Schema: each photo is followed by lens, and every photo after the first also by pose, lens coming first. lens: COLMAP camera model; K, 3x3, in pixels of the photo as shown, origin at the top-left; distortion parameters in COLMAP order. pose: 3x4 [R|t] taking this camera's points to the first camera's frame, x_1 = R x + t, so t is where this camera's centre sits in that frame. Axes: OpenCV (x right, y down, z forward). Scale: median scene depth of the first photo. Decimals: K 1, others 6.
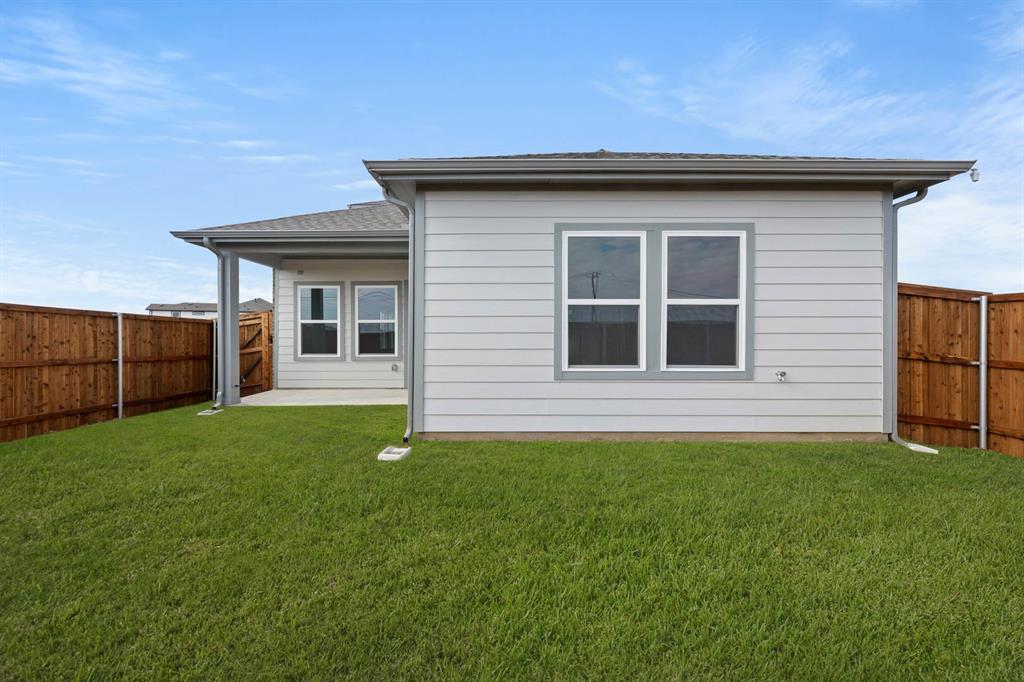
lens RADIAL K [[417.1, 0, 508.7], [0, 417.1, 343.1], [0, 0, 1]] dist [0.010244, 0.000006]
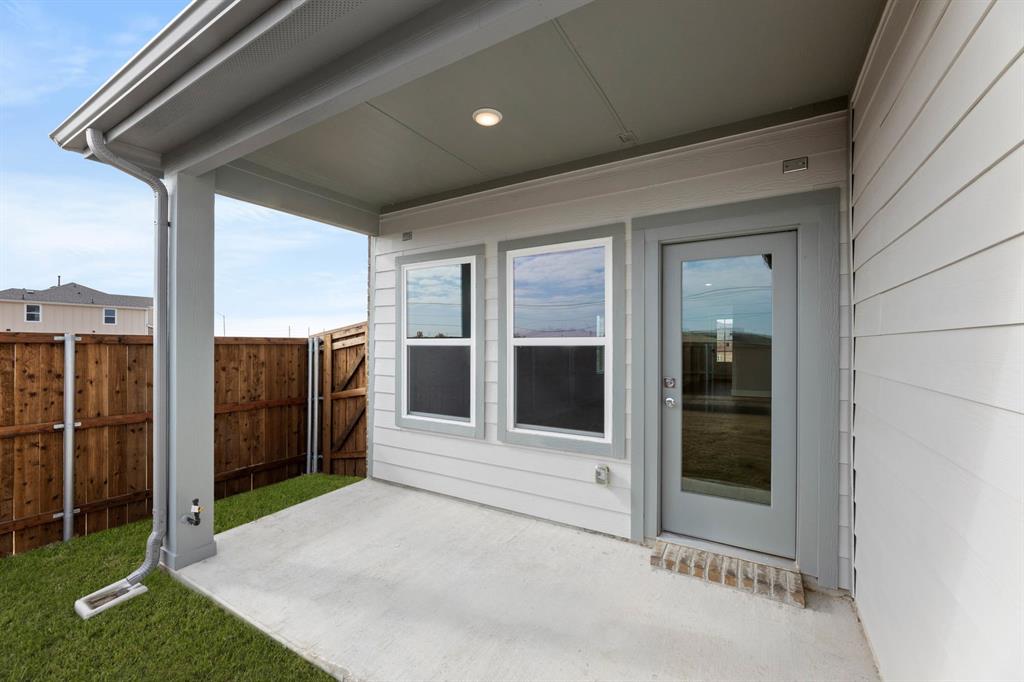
lens RADIAL K [[417.1, 0, 508.7], [0, 417.1, 343.1], [0, 0, 1]] dist [0.010244, 0.000006]
pose [[0.857211, 0.002844, -0.514957, -0.162944], [-0.005549, 0.999978, -0.003715, -0.049467], [0.514935, 0.006042, 0.857208, 0.662867]]
